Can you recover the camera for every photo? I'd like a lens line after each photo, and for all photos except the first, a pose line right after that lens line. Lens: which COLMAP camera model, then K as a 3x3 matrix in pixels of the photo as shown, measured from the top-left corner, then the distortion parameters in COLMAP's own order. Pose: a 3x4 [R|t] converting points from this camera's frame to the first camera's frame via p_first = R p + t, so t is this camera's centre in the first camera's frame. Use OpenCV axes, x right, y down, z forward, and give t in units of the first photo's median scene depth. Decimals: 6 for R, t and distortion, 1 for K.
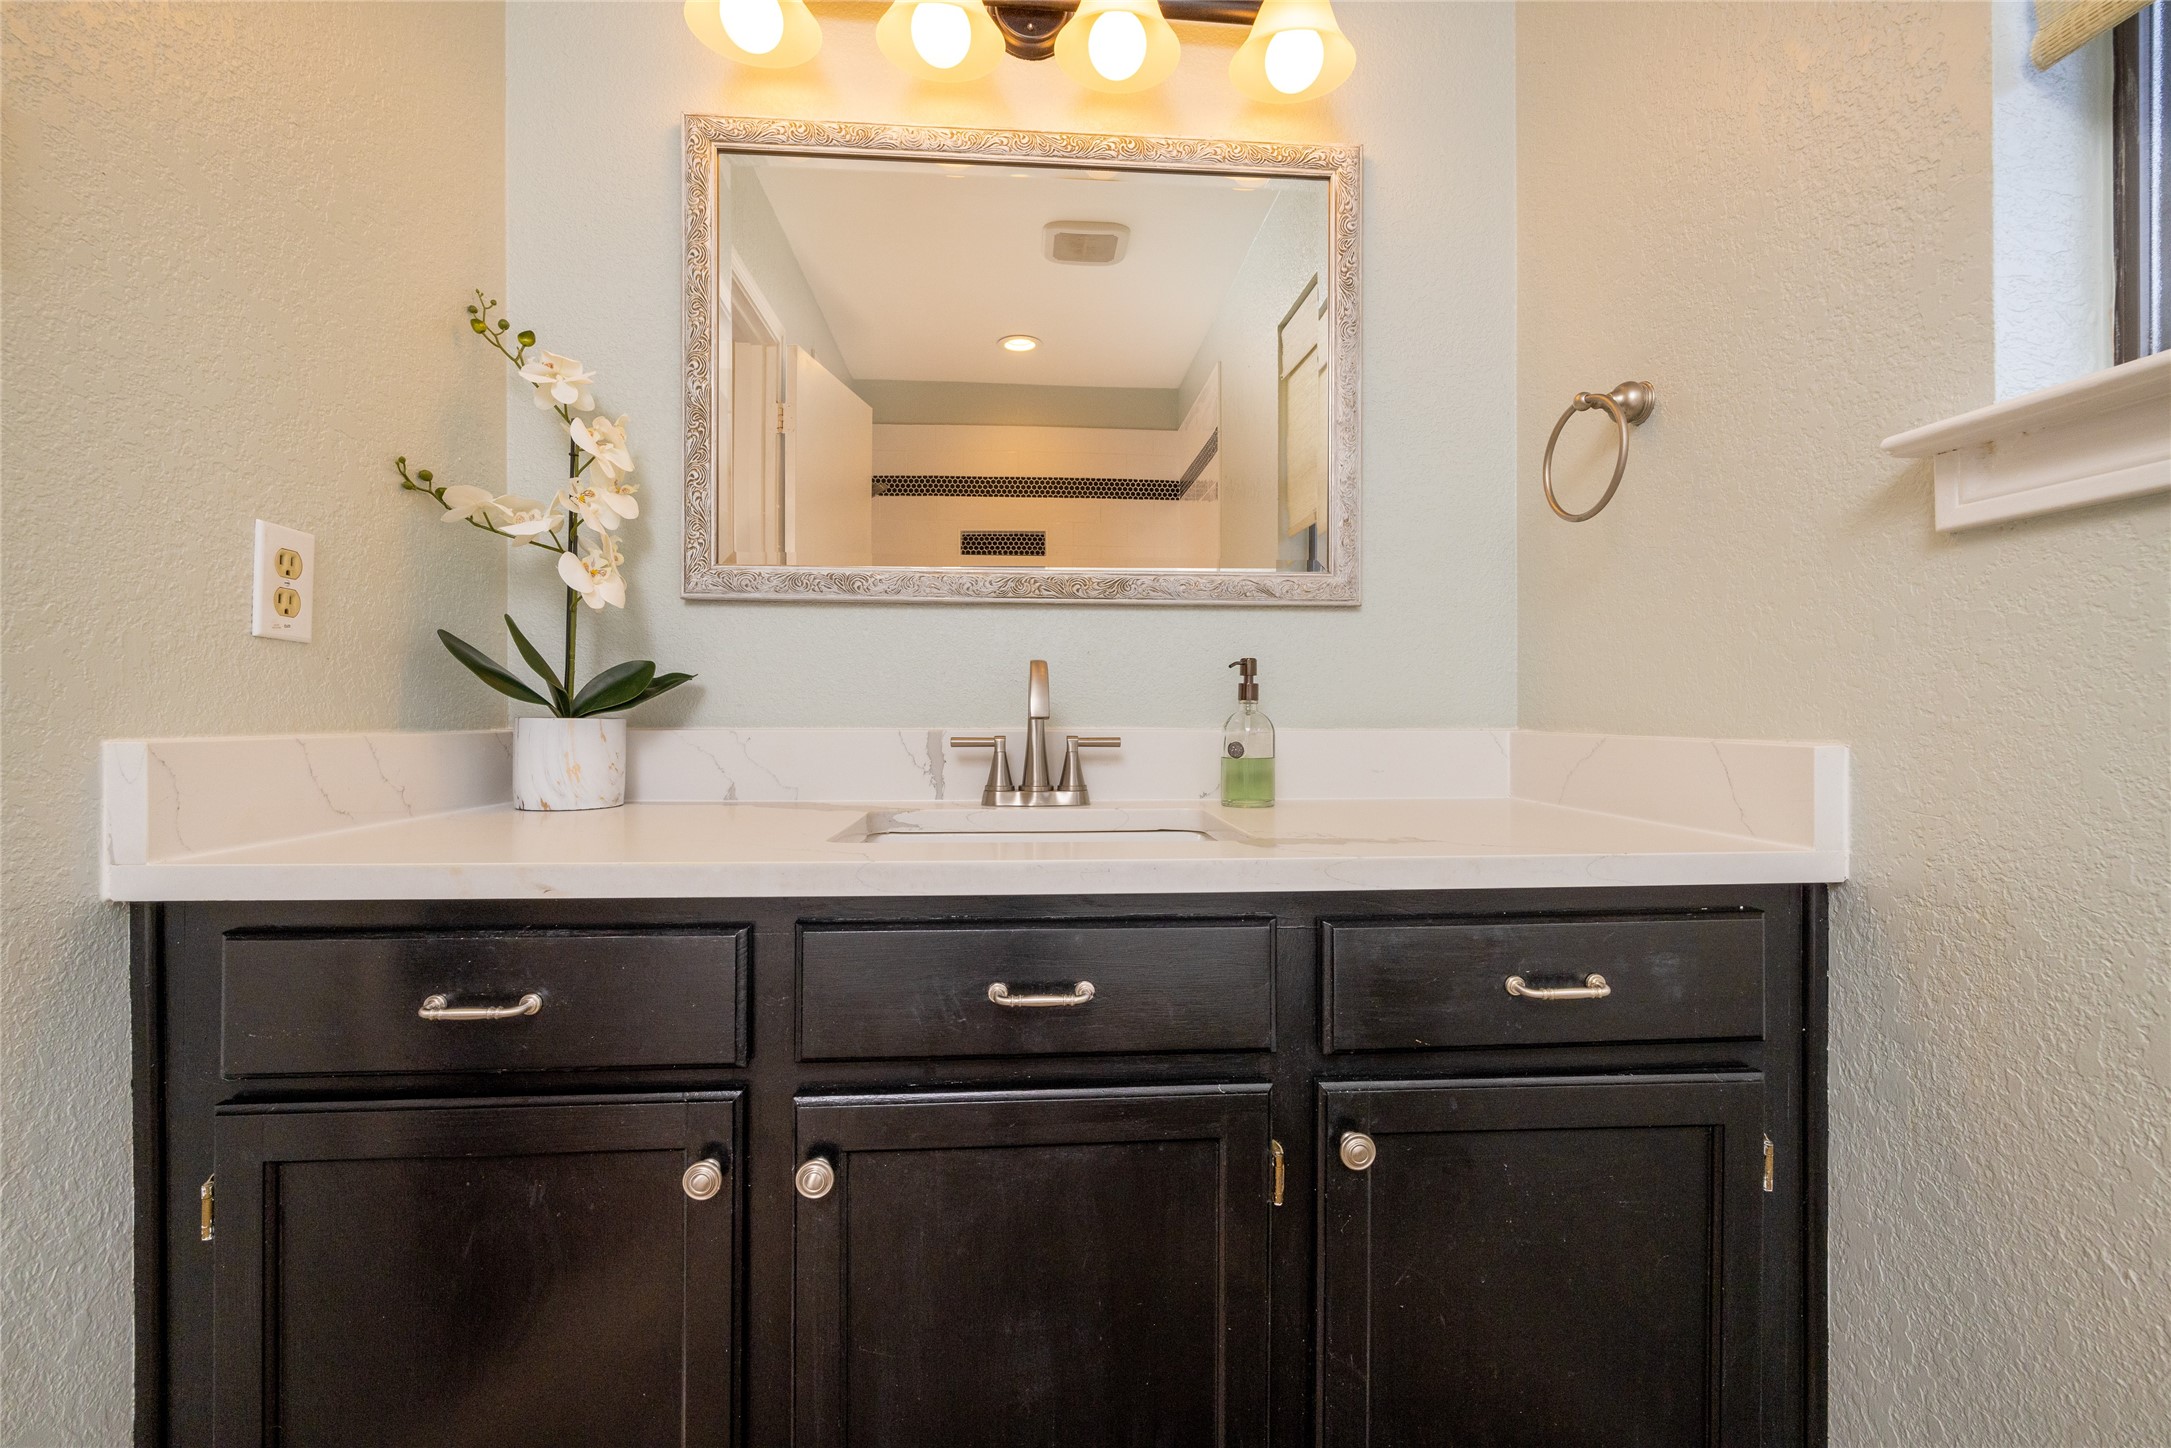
lens RADIAL K [[904.3, 0, 1083.5], [0, 904.3, 713.3], [0, 0, 1]] dist [0.000204, 0.000239]
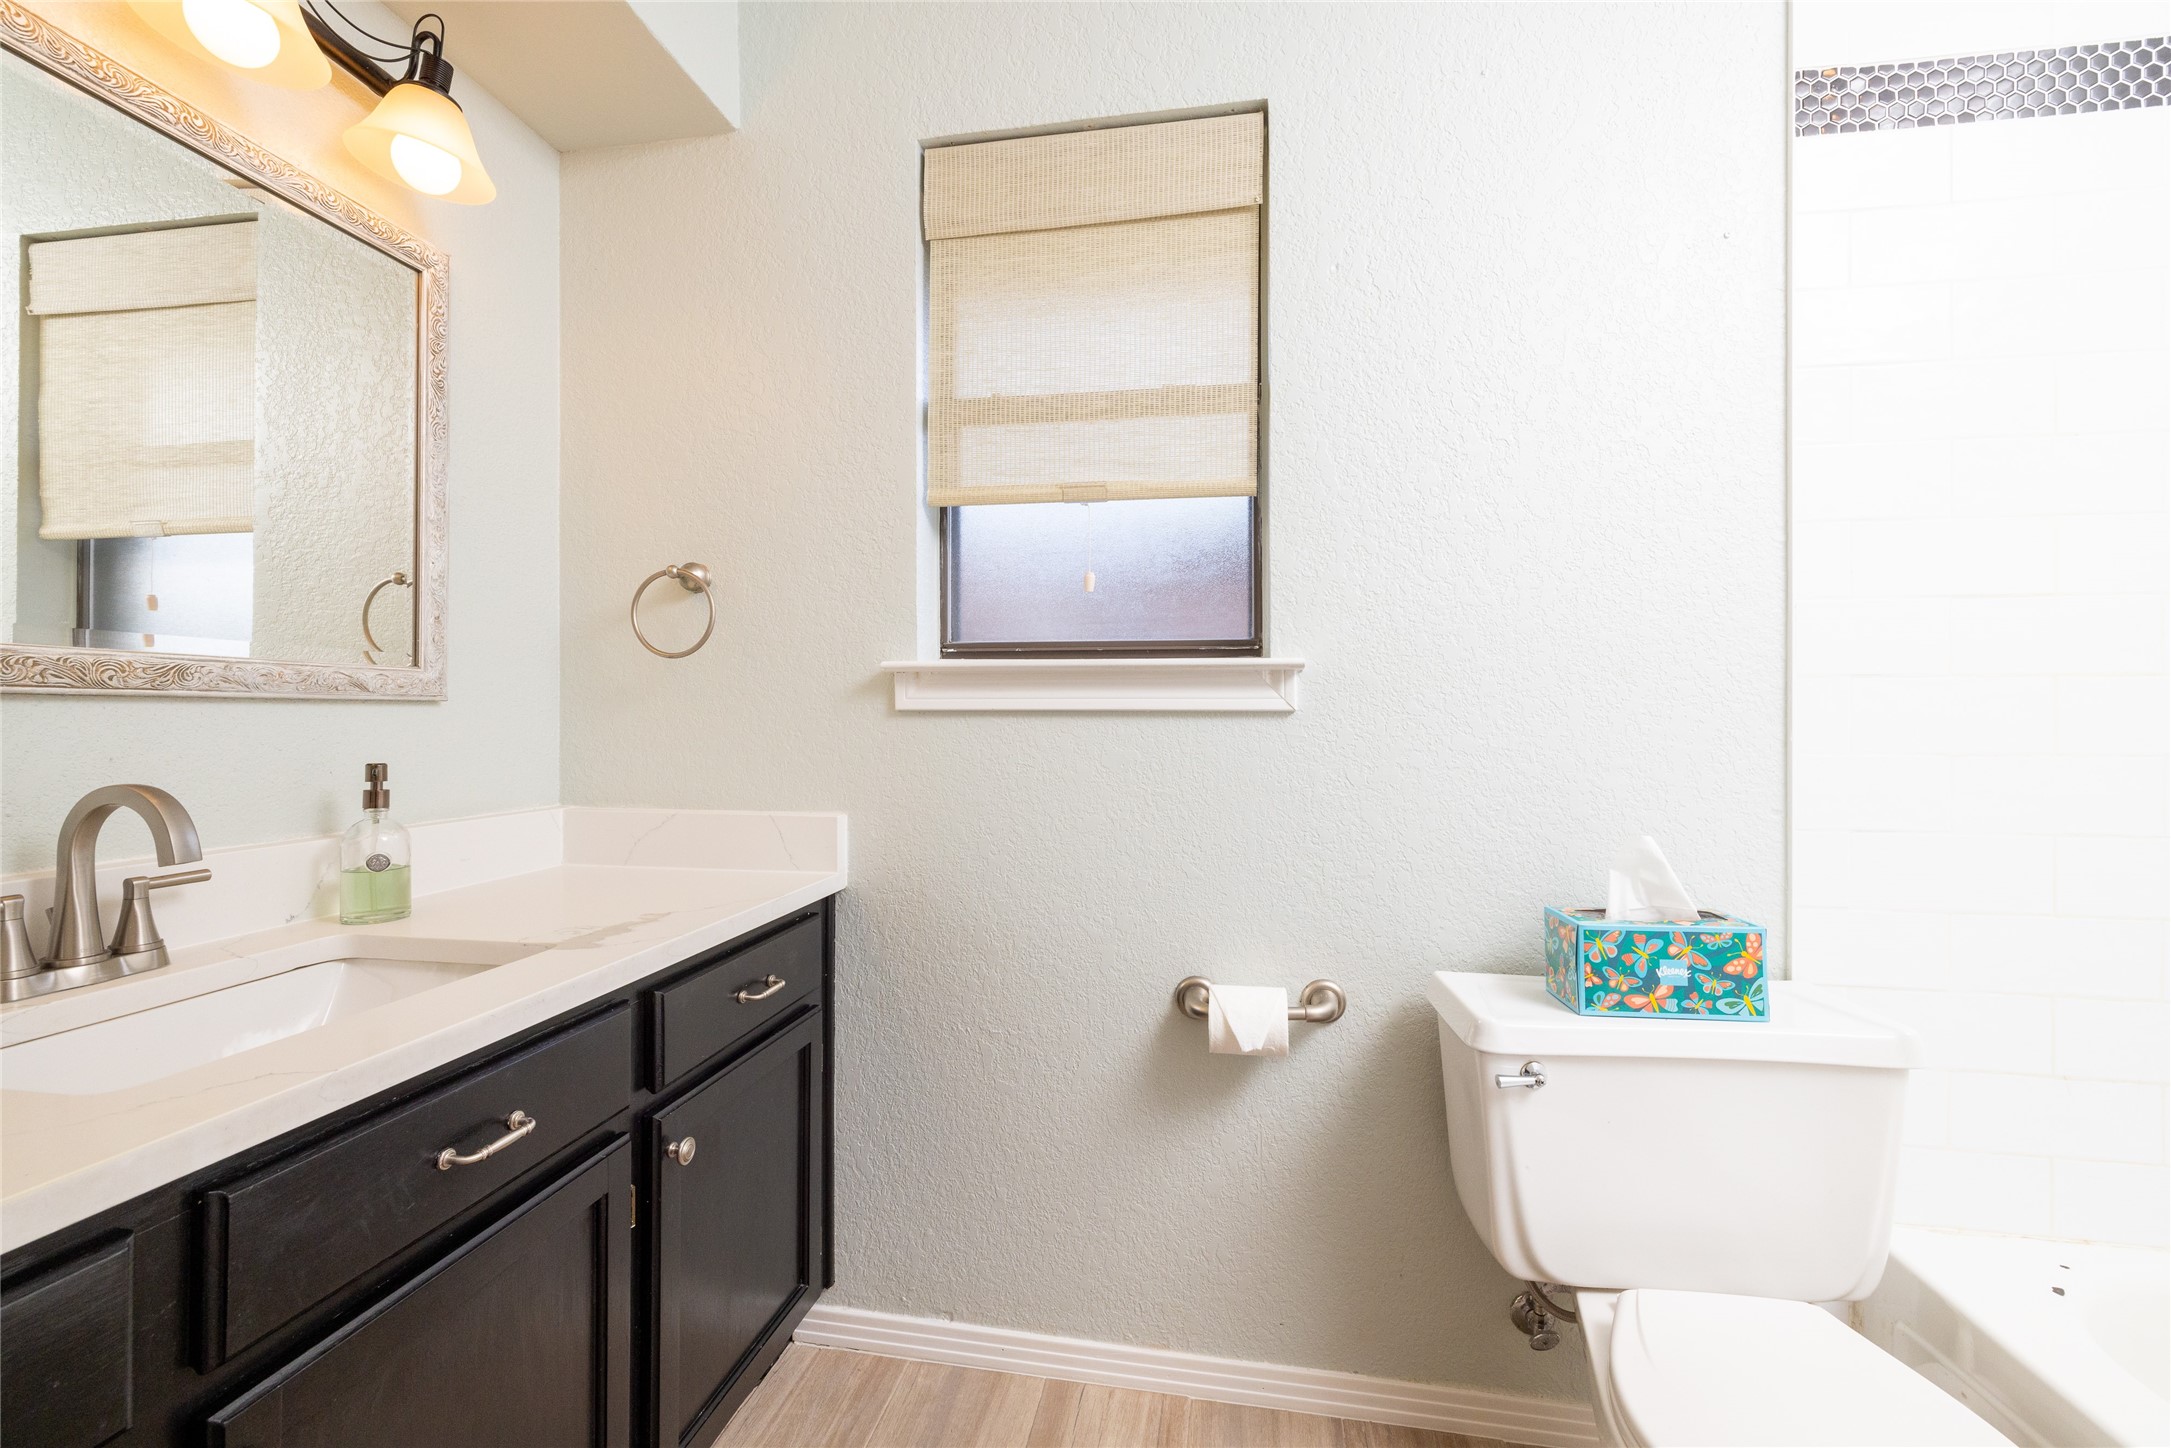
lens RADIAL K [[904.3, 0, 1083.5], [0, 904.3, 713.3], [0, 0, 1]] dist [0.000204, 0.000239]
pose [[0.239922, 0.002880, 0.970788, -0.542495], [0.000456, 0.999995, -0.003080, -0.106530], [-0.970792, 0.001181, 0.239919, 0.053708]]
